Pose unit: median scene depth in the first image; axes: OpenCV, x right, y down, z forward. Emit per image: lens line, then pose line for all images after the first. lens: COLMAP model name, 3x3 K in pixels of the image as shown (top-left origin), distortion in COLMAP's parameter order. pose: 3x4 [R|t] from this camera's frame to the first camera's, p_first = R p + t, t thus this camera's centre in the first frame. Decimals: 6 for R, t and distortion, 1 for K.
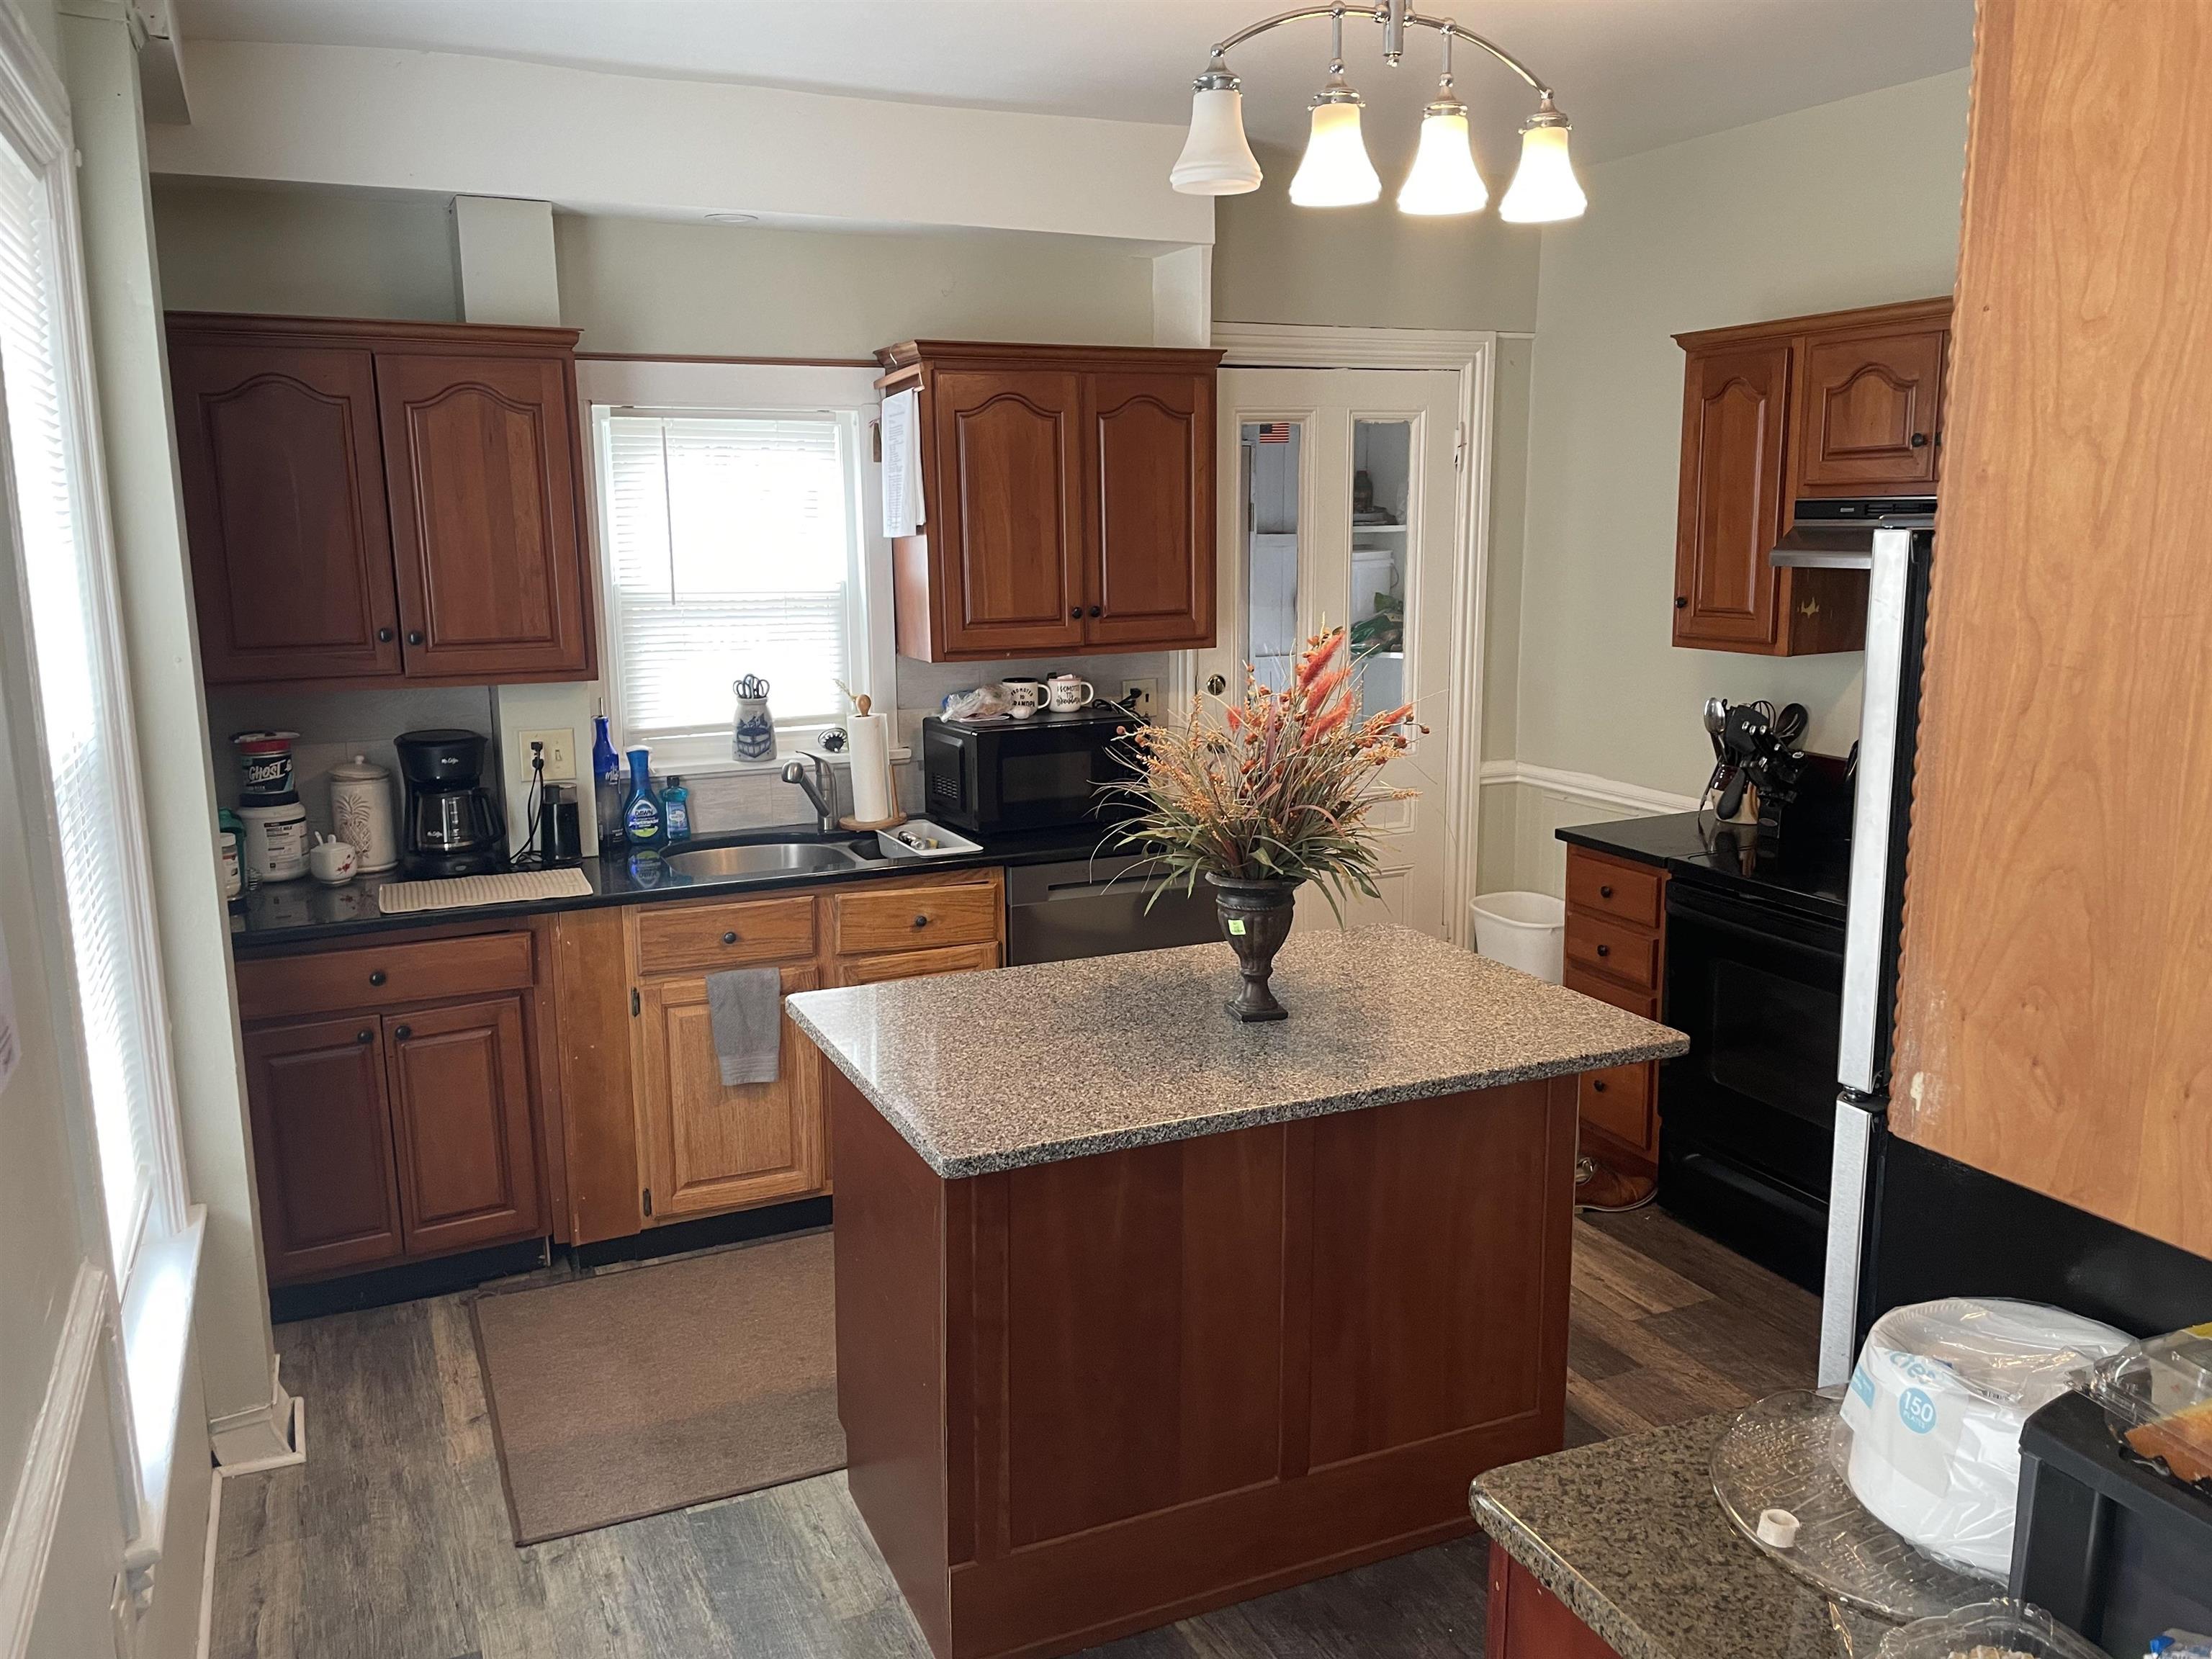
lens RADIAL K [[1686.2, 0, 1129.0], [0, 1686.2, 827.6], [0, 0, 1]] dist [0.090271, -0.120907]
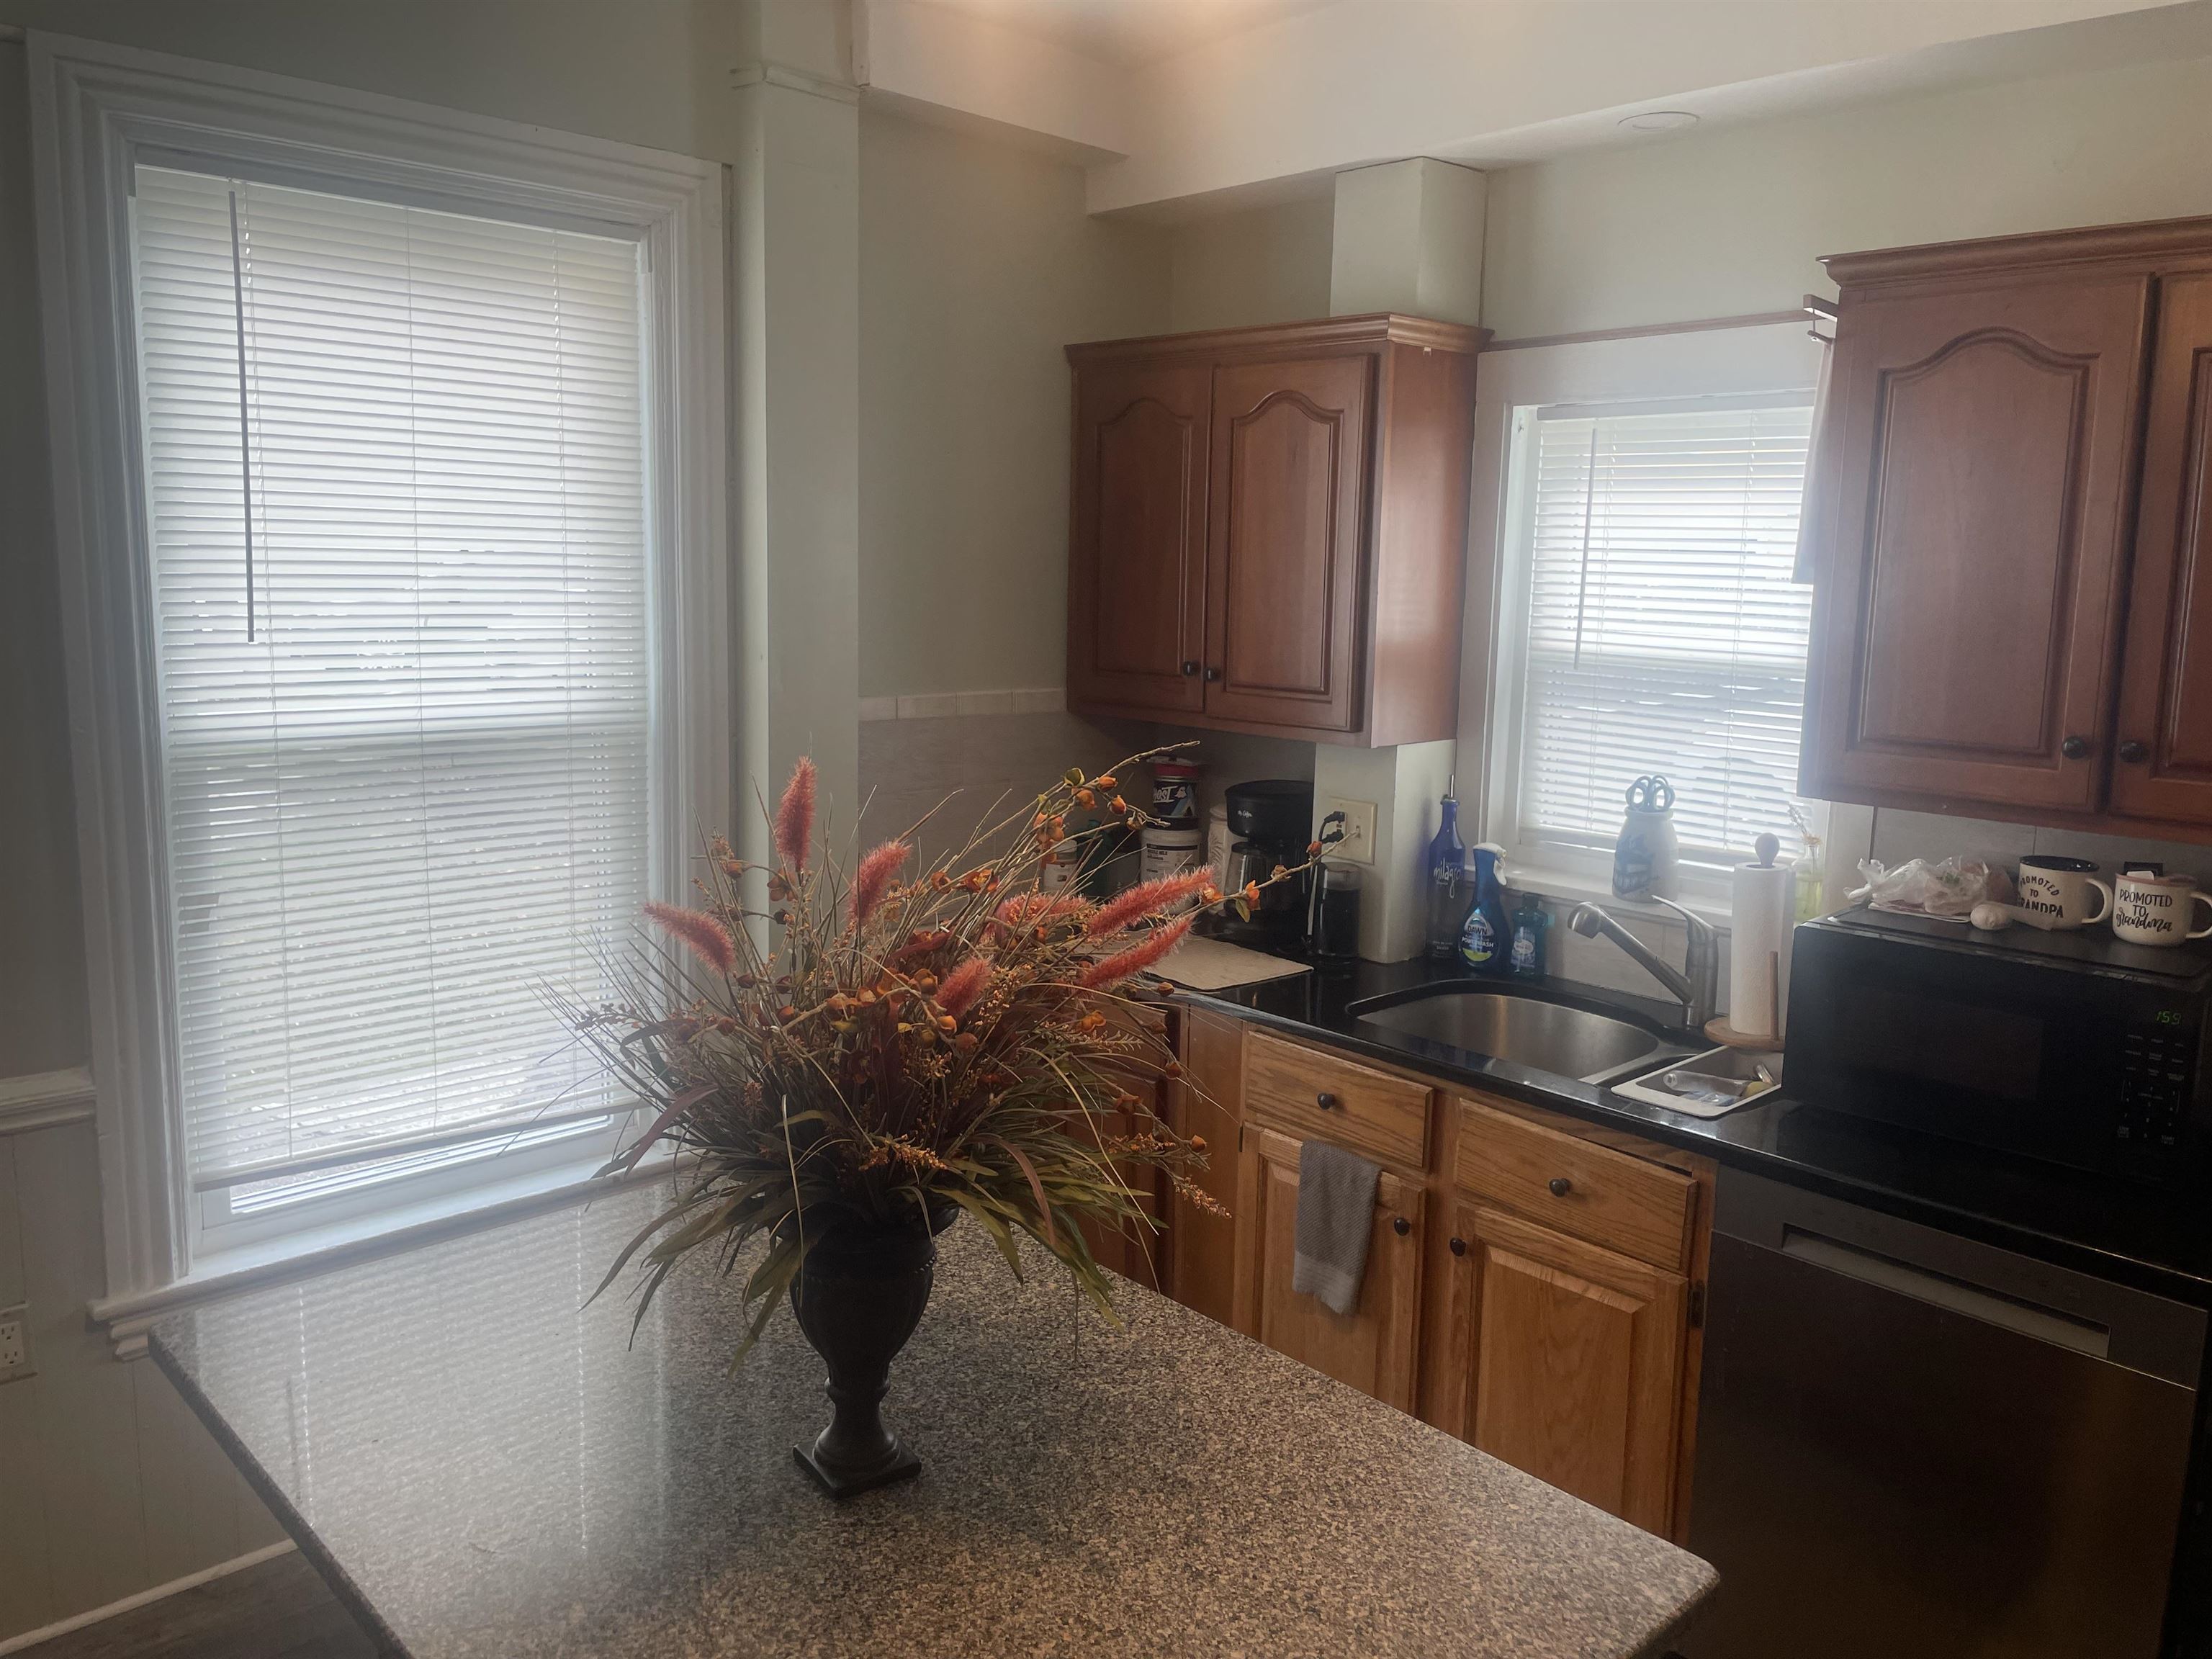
lens RADIAL K [[1686.2, 0, 1102.9], [0, 1686.2, 824.4], [0, 0, 1]] dist [0.090271, -0.120907]
pose [[0.289245, 0.168837, -0.942248, 0.403519], [-0.199074, 0.973412, 0.113311, -0.114495], [0.936326, 0.154803, 0.315165, 0.621276]]
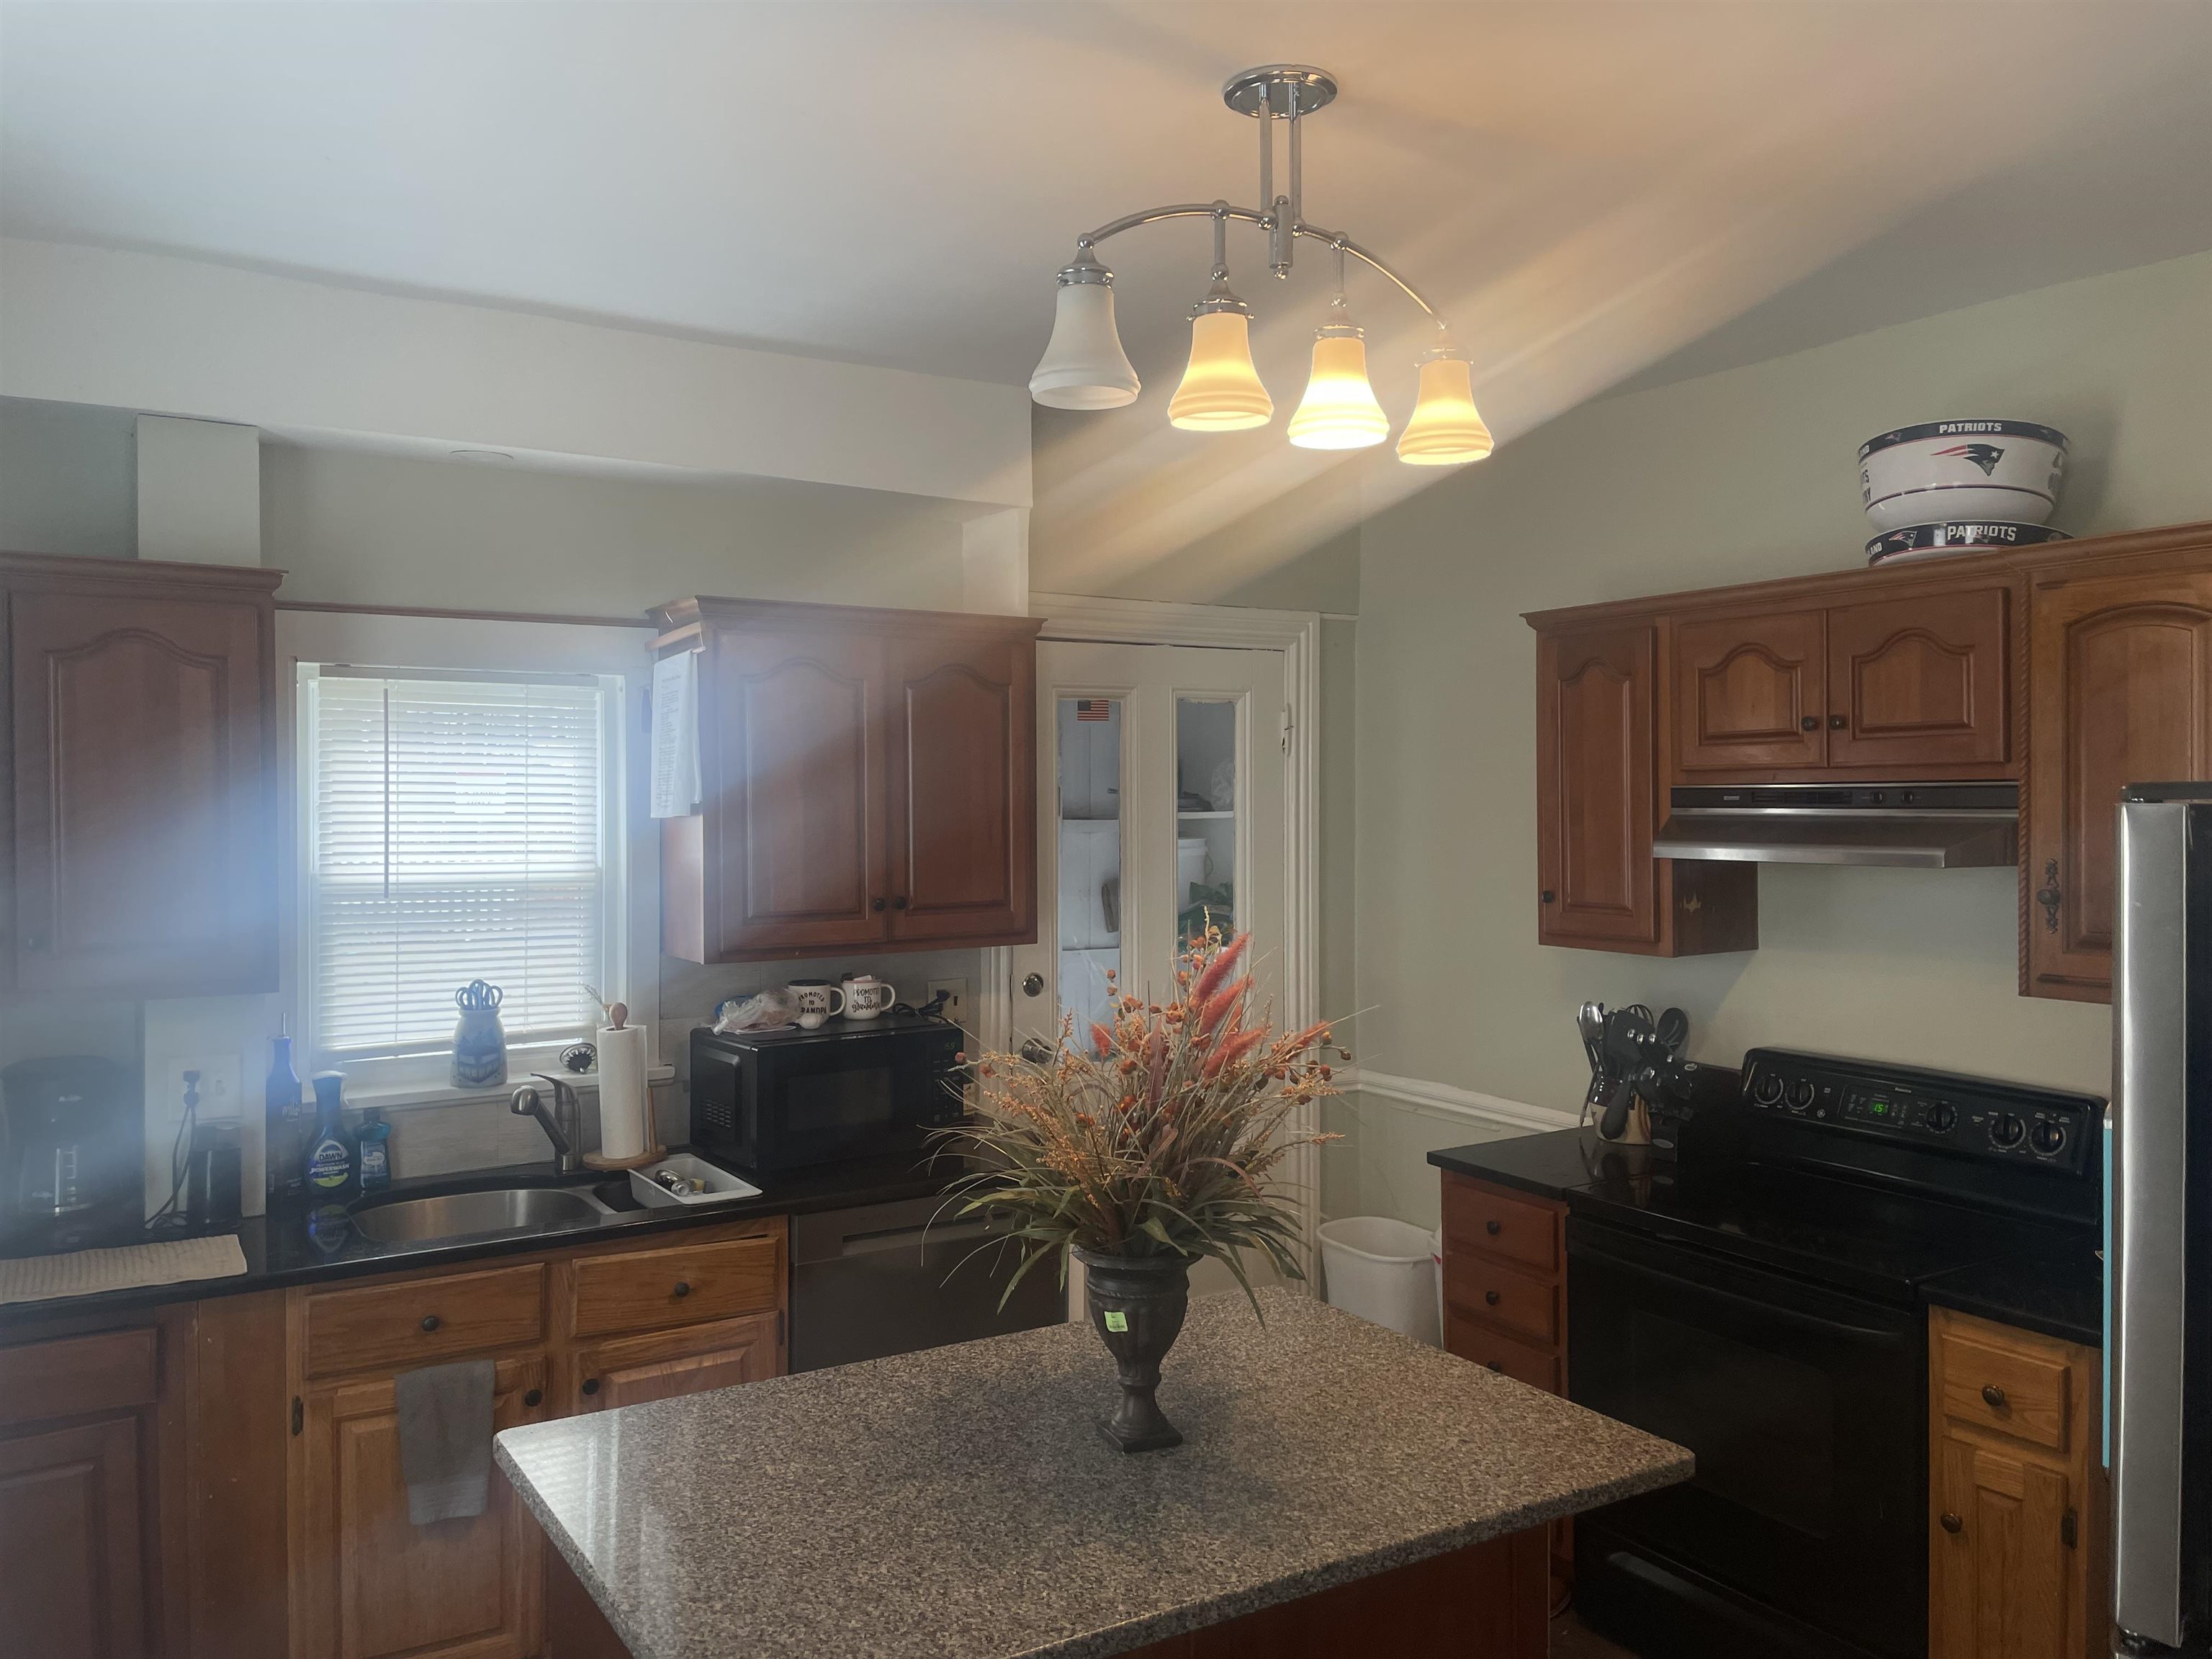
lens RADIAL K [[1686.2, 0, 1095.8], [0, 1686.2, 828.1], [0, 0, 1]] dist [0.090271, -0.120907]
pose [[0.992970, 0.005833, 0.118222, -0.025332], [0.014167, 0.985748, -0.167631, -0.022006], [-0.117515, 0.168128, 0.978736, 0.151569]]
